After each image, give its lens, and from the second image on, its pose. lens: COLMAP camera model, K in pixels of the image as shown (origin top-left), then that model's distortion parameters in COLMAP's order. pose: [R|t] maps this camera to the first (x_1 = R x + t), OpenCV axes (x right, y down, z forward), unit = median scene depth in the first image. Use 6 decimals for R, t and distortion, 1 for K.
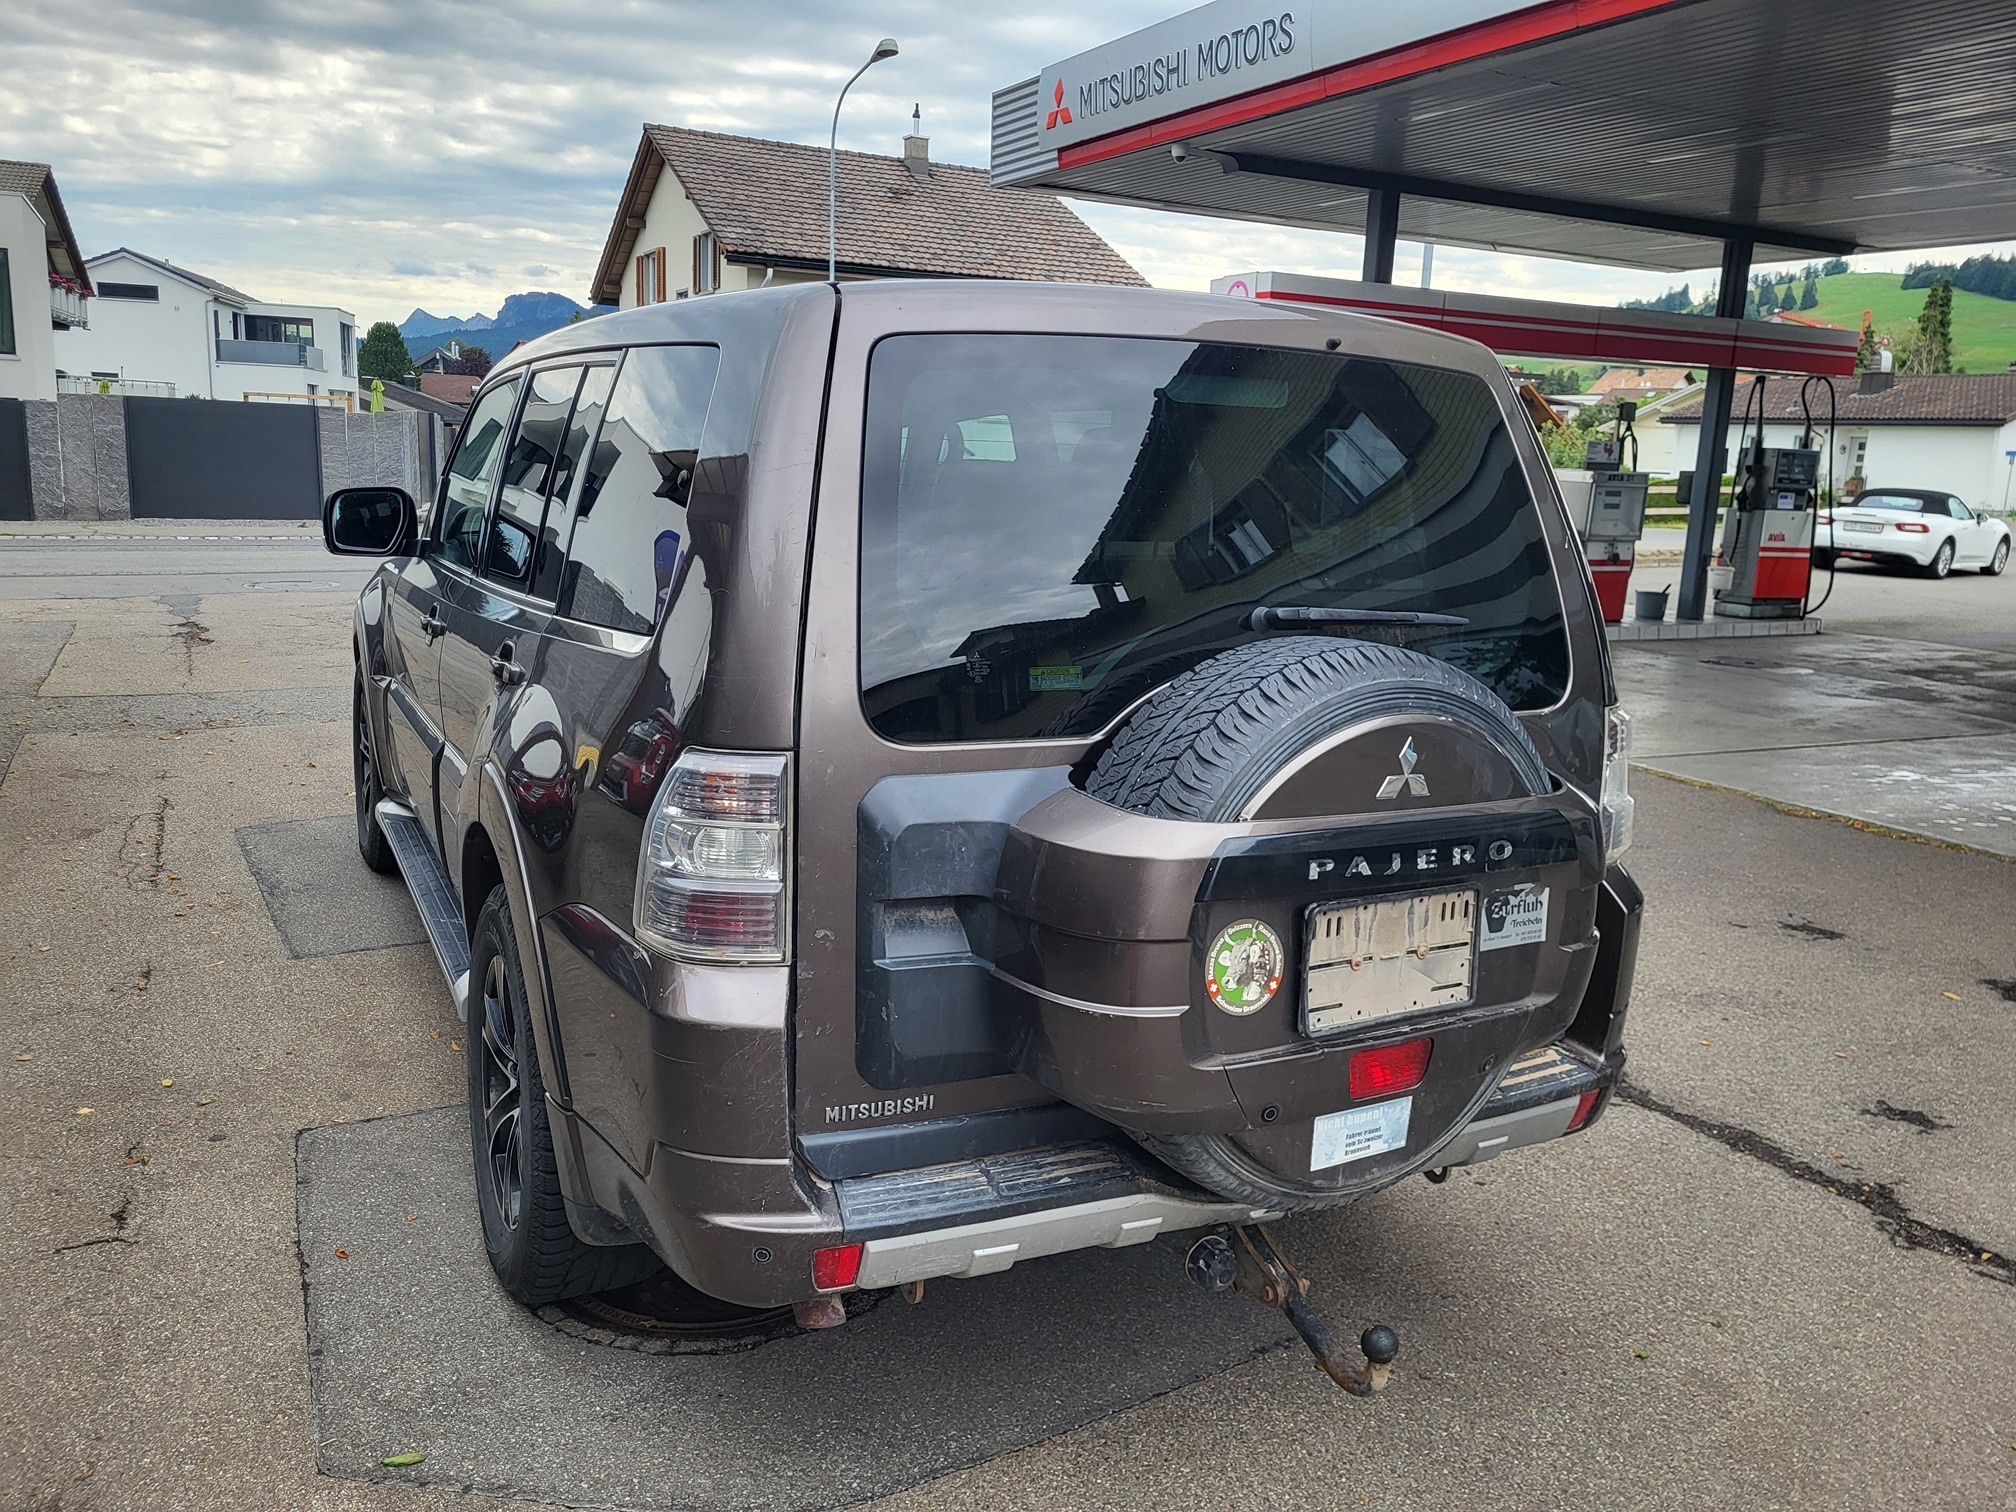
lens RADIAL K [[1550.5, 0, 986.1], [0, 1550.5, 755.1], [0, 0, 1]] dist [0.052822, -0.051158]
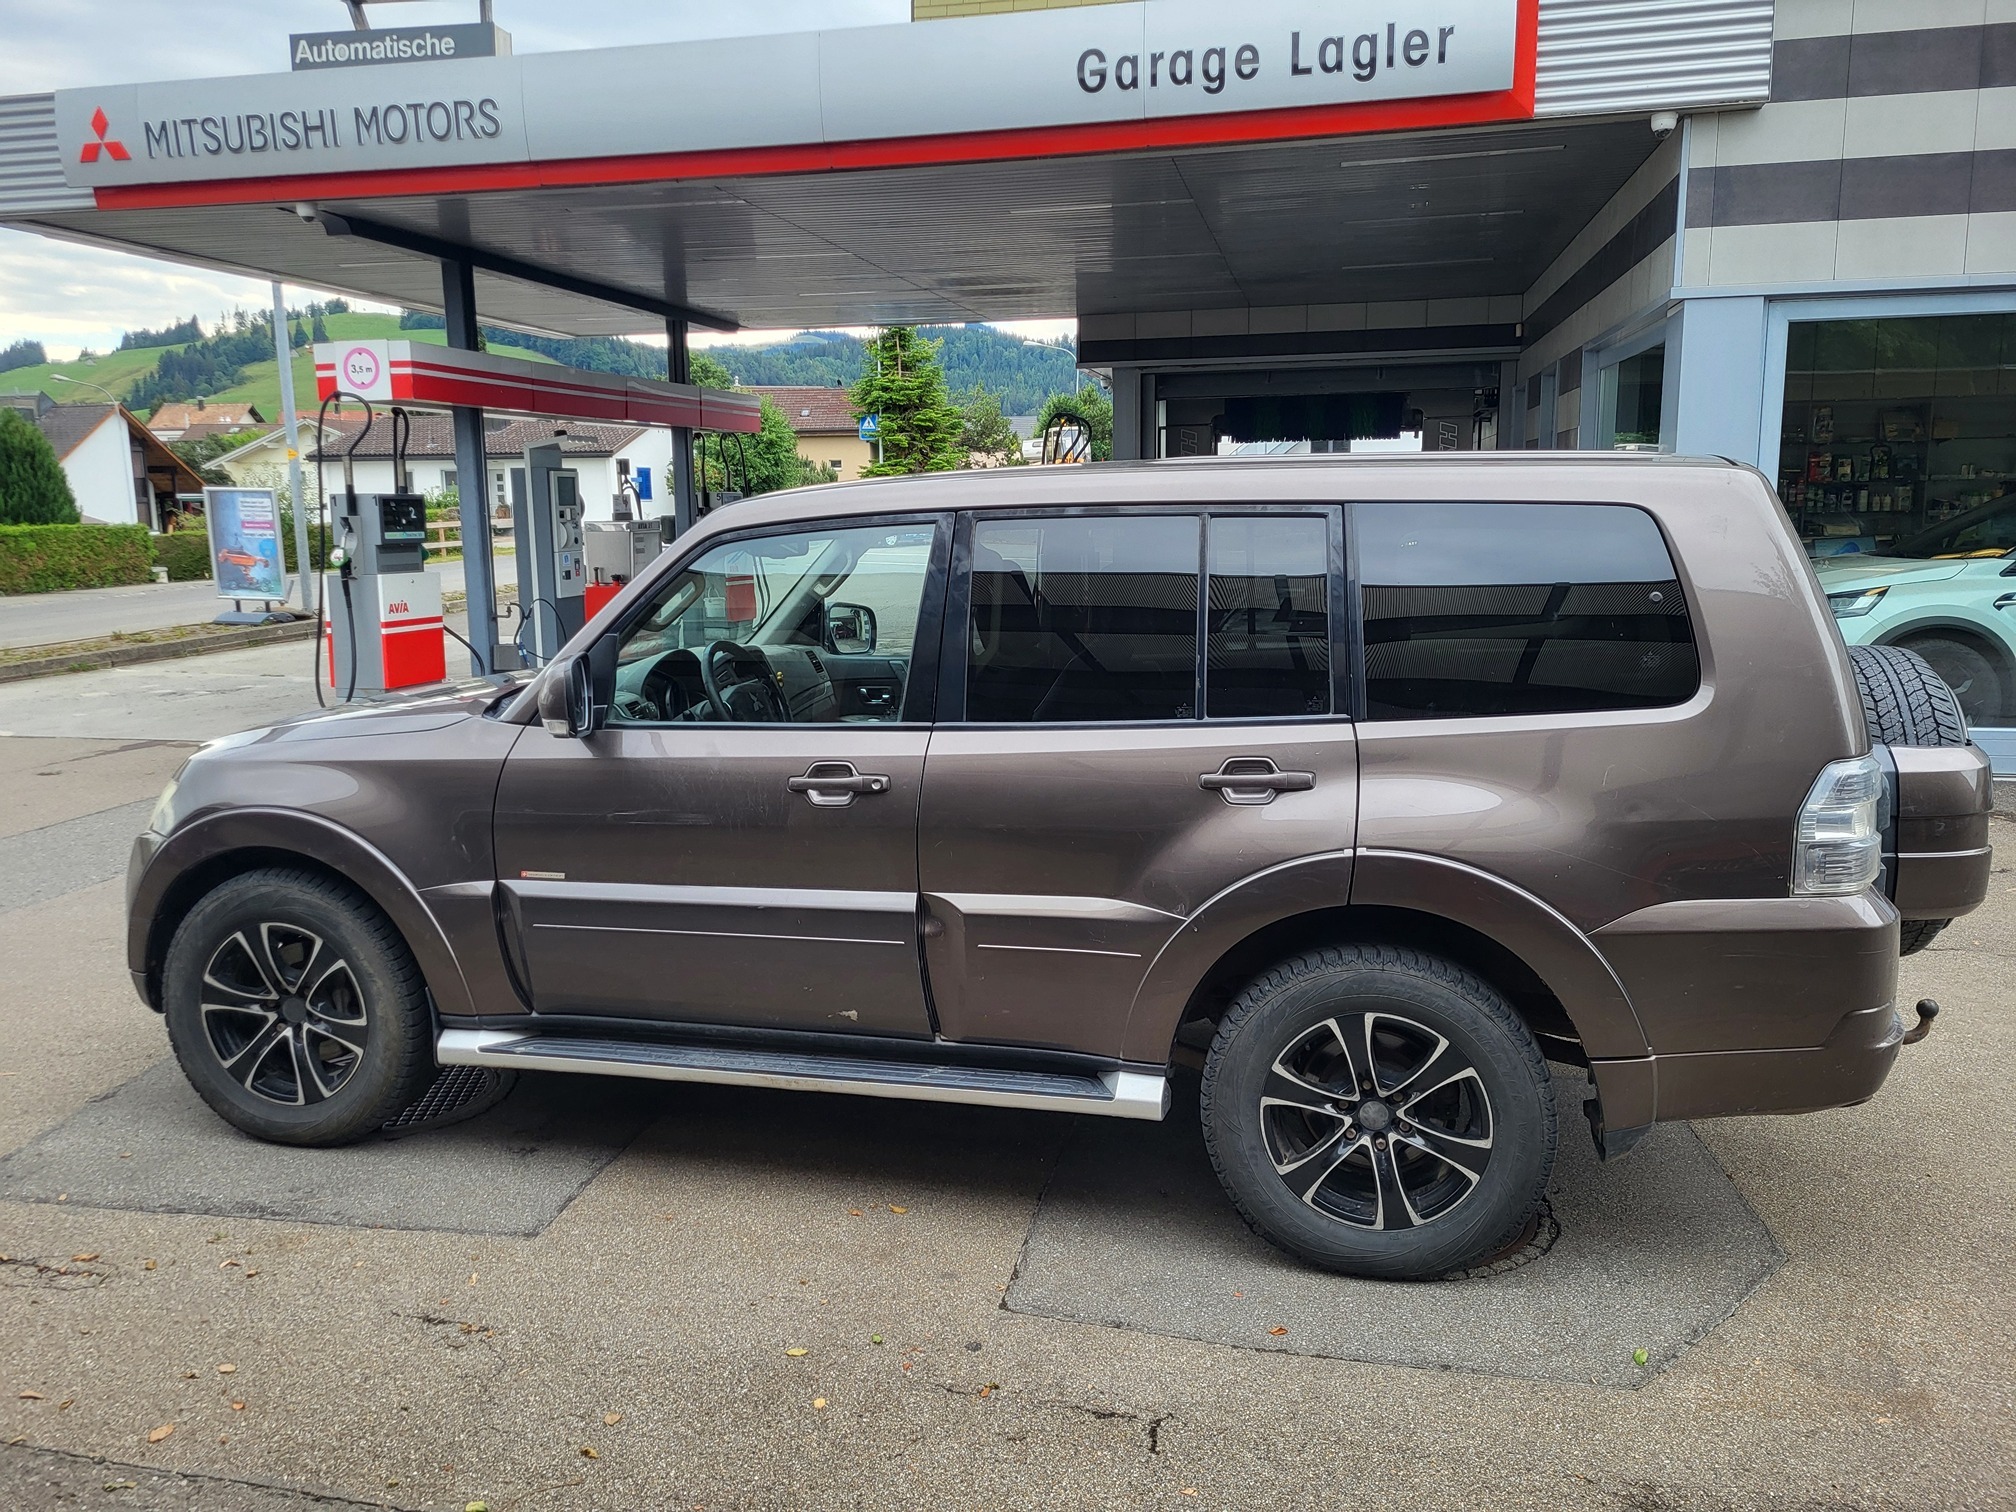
lens RADIAL K [[1542.9, 0, 998.1], [0, 1542.9, 743.7], [0, 0, 1]] dist [0.063091, -0.054525]
pose [[0.639121, -0.172355, 0.749546, -0.395446], [0.191198, 0.979578, 0.062220, -0.058624], [-0.744962, 0.103545, 0.659022, 0.118899]]
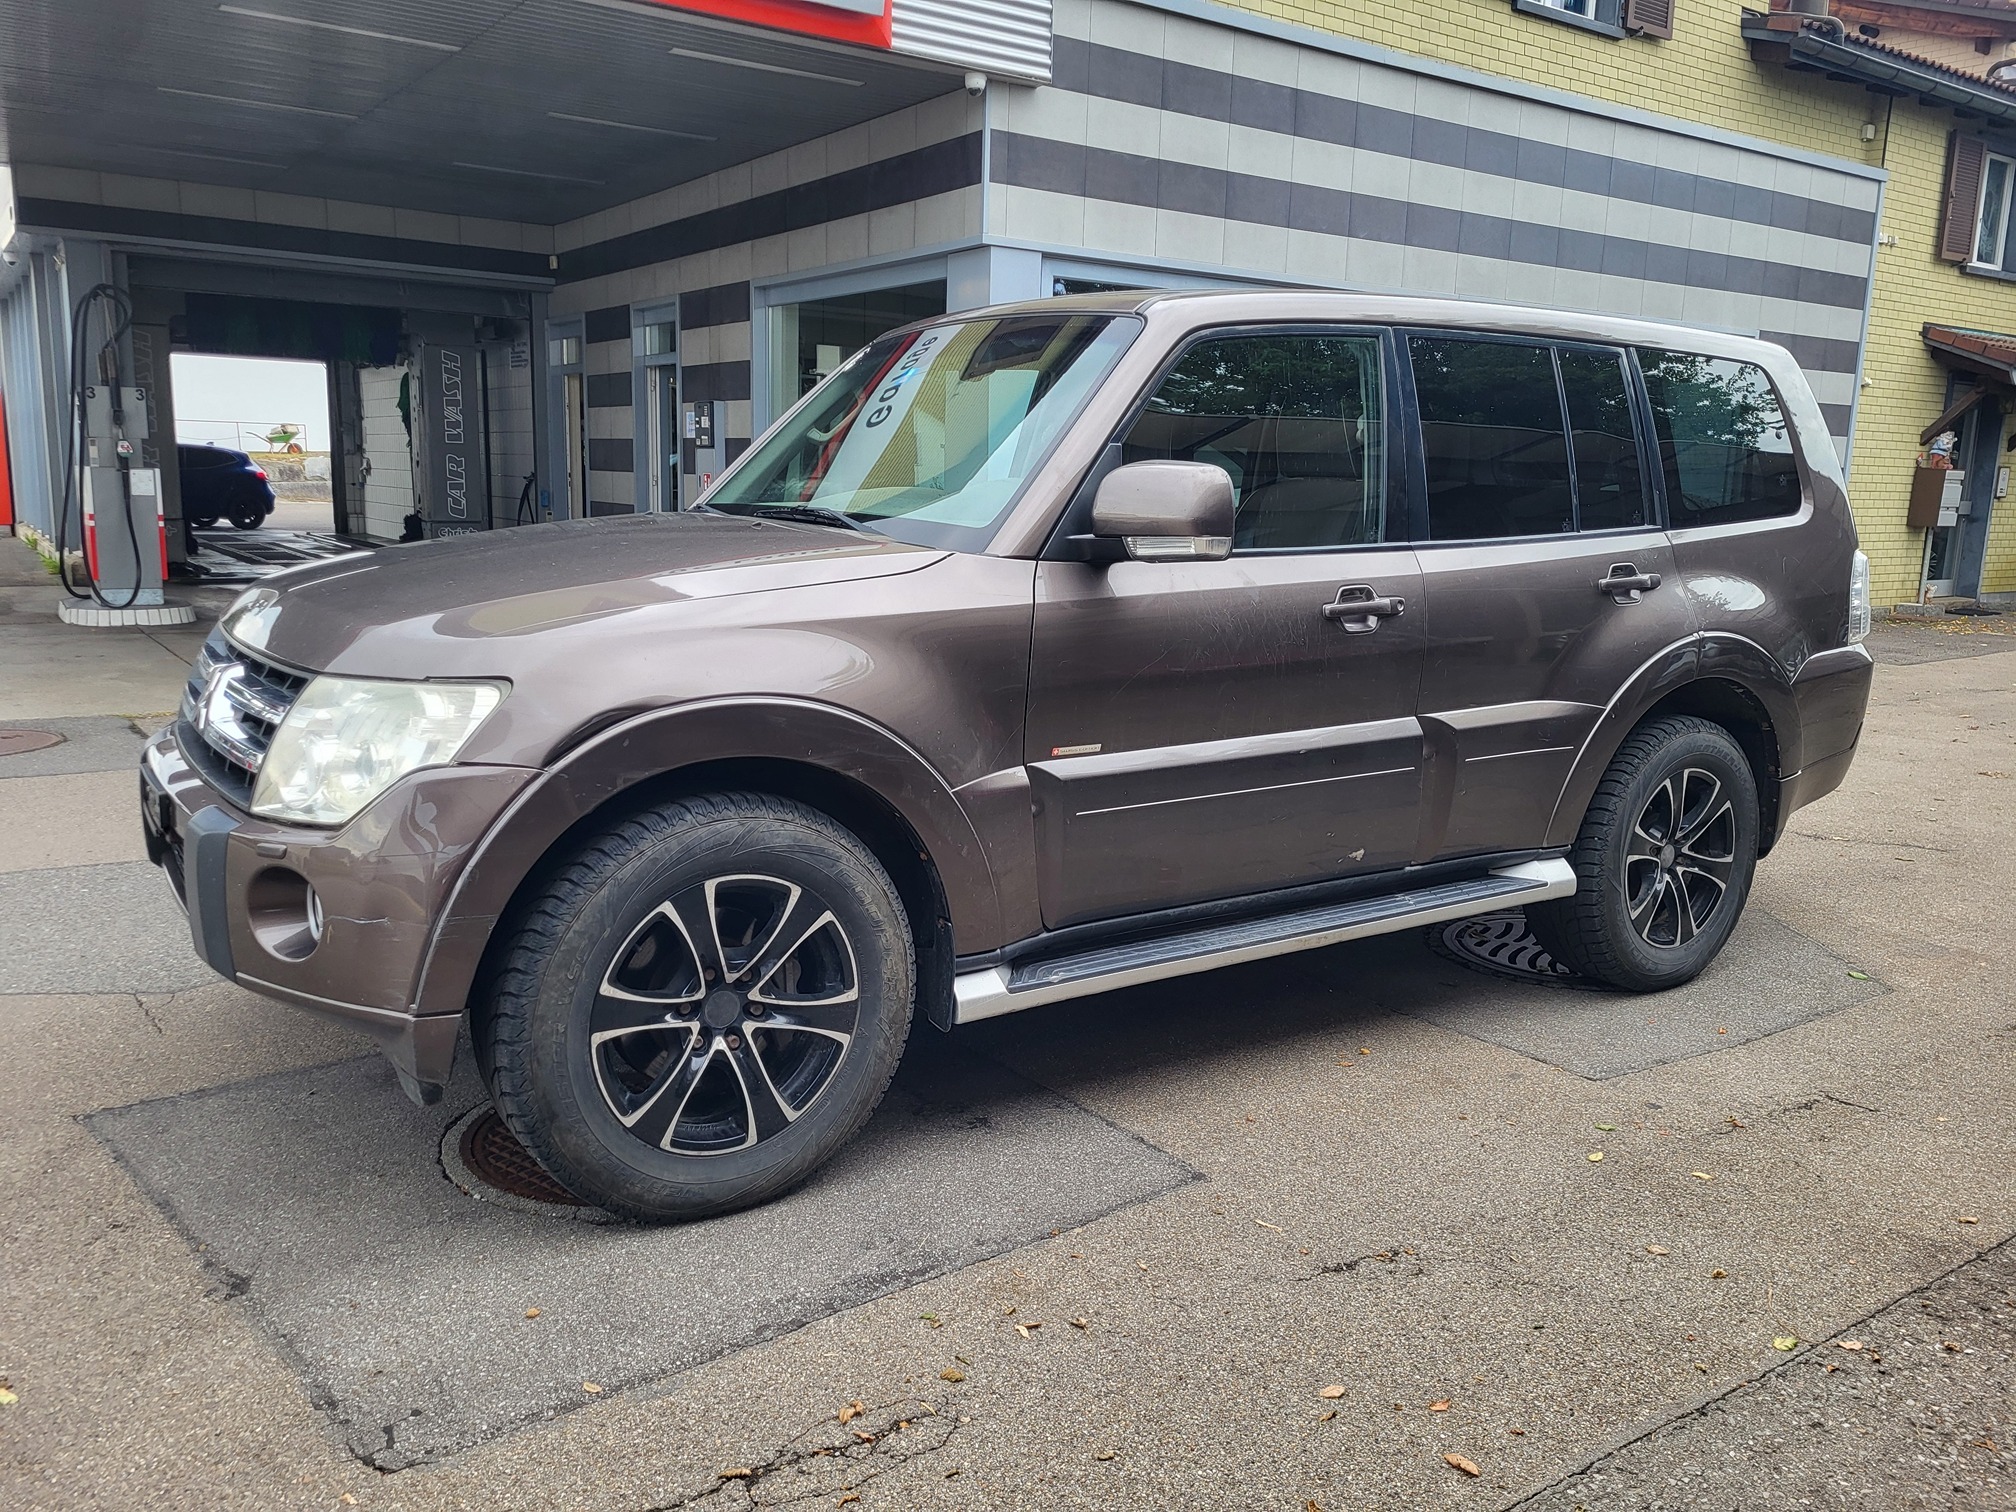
lens RADIAL K [[1527.3, 0, 1008.0], [0, 1527.3, 756.0], [0, 0, 1]] dist [0.055611, -0.051540]
pose [[-0.136222, -0.224615, 0.964879, -0.473698], [0.165213, 0.955168, 0.245679, -0.100070], [-0.976805, 0.192878, -0.093006, 0.514066]]
